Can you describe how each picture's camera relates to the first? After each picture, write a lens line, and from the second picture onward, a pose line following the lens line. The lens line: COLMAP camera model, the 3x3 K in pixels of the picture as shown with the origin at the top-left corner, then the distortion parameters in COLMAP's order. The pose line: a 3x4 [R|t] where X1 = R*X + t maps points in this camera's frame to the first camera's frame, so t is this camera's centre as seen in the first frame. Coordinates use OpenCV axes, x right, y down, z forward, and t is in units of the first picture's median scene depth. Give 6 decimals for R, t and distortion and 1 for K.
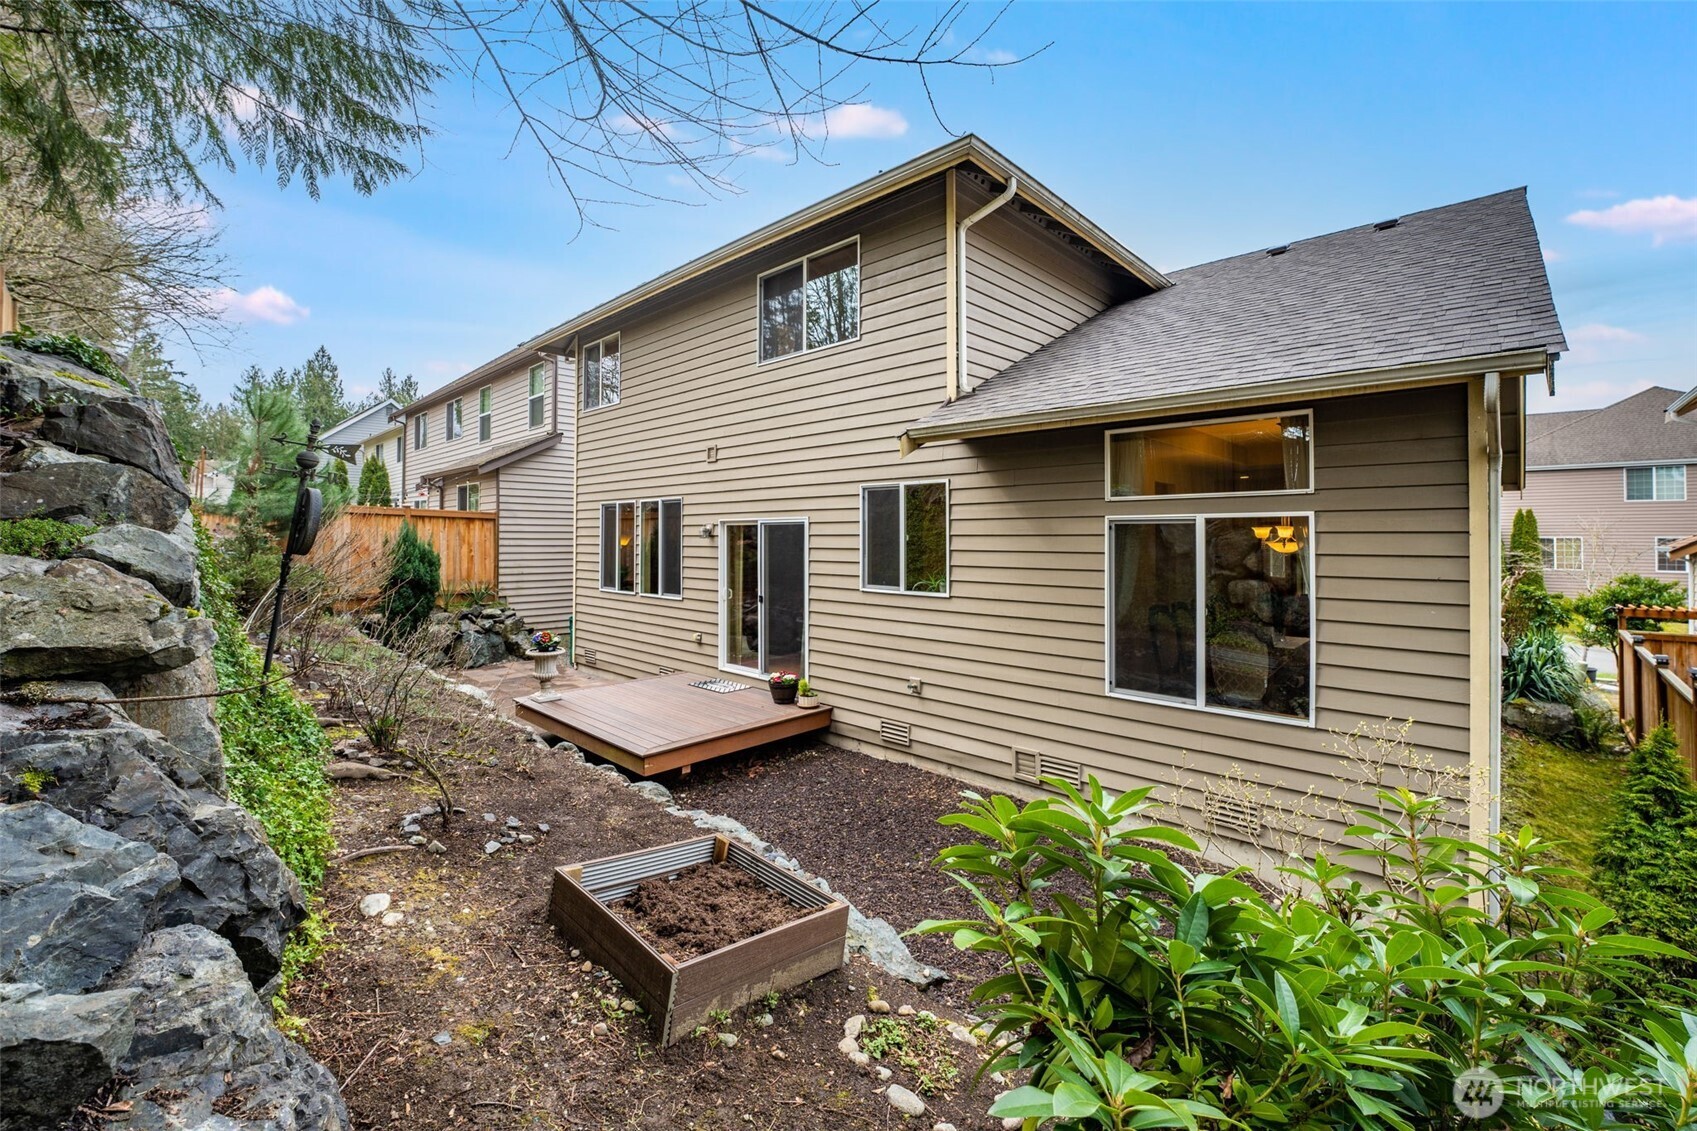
lens RADIAL K [[690.9, 0, 847.8], [0, 690.9, 533.7], [0, 0, 1]] dist [-0.000833, -0.000005]
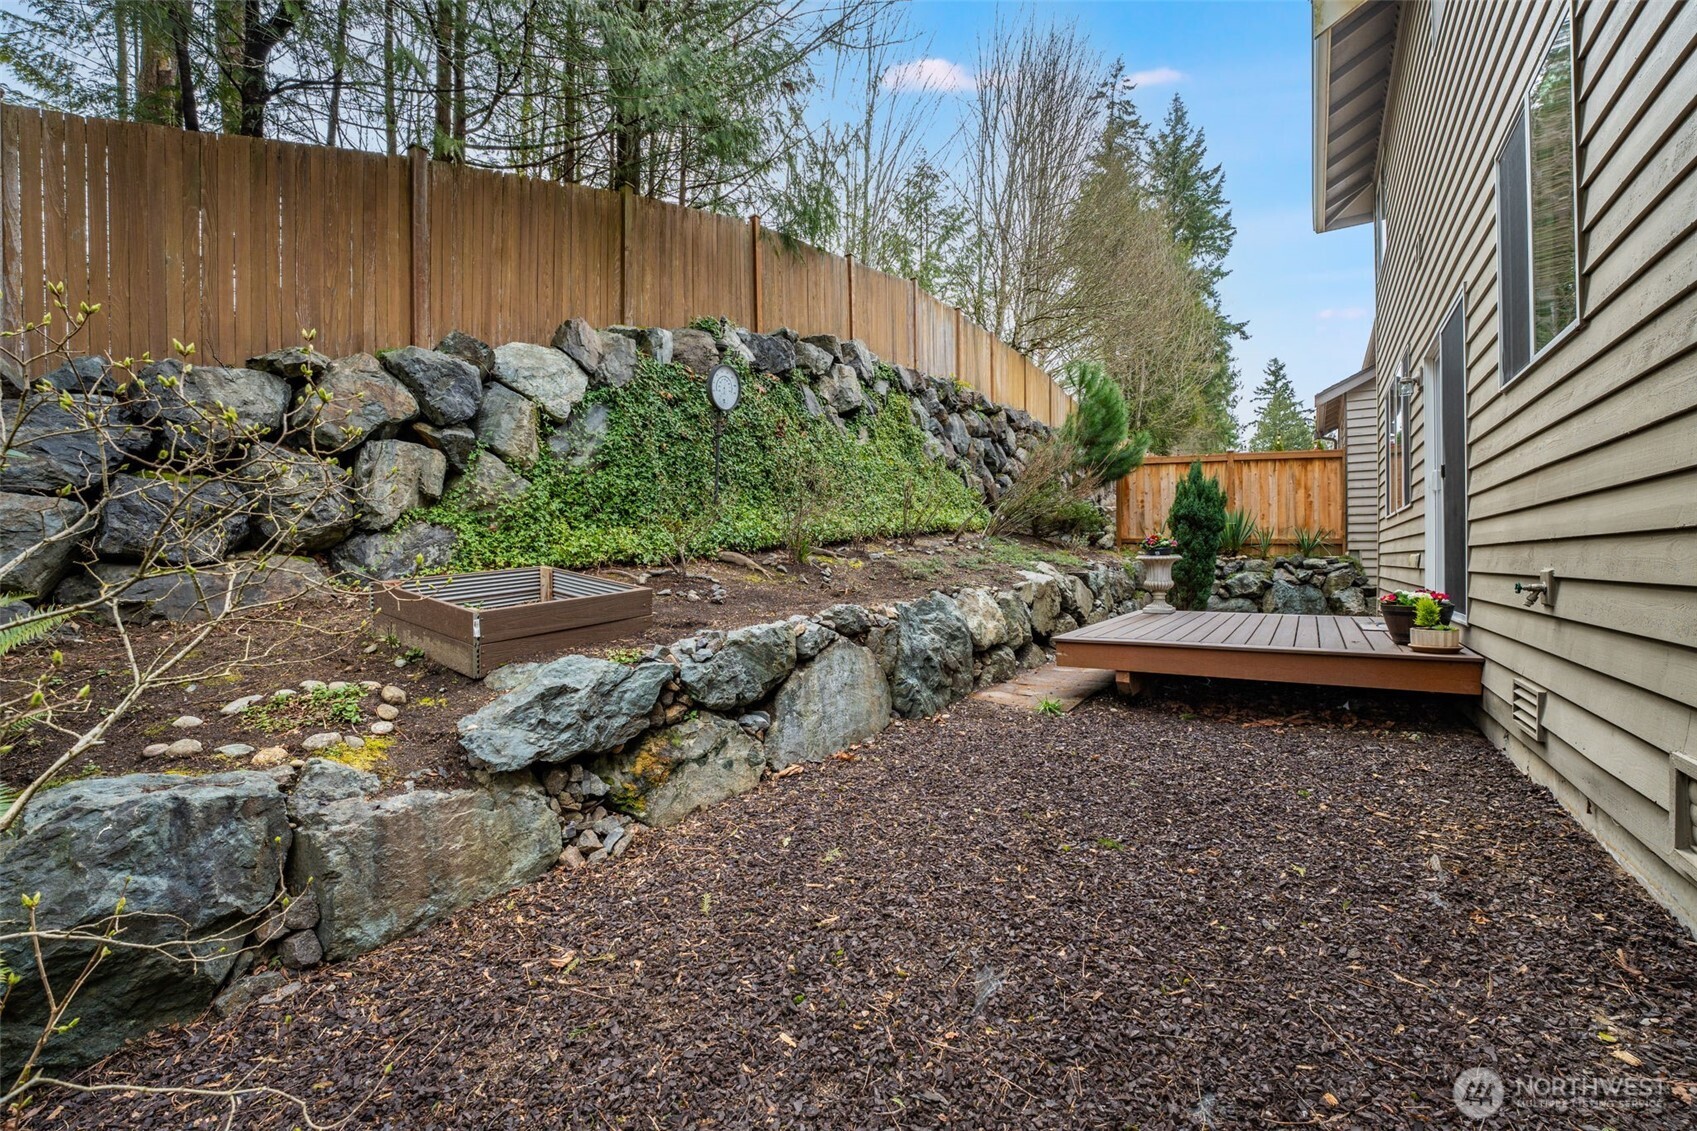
lens RADIAL K [[679.2, 0, 846.8], [0, 679.2, 554.1], [0, 0, 1]] dist [-0.002303, -0.000217]
pose [[0.168179, -0.007404, -0.985729, 0.213435], [0.005142, 0.999965, -0.006634, 0.106032], [0.985743, -0.003953, 0.168211, 0.289897]]
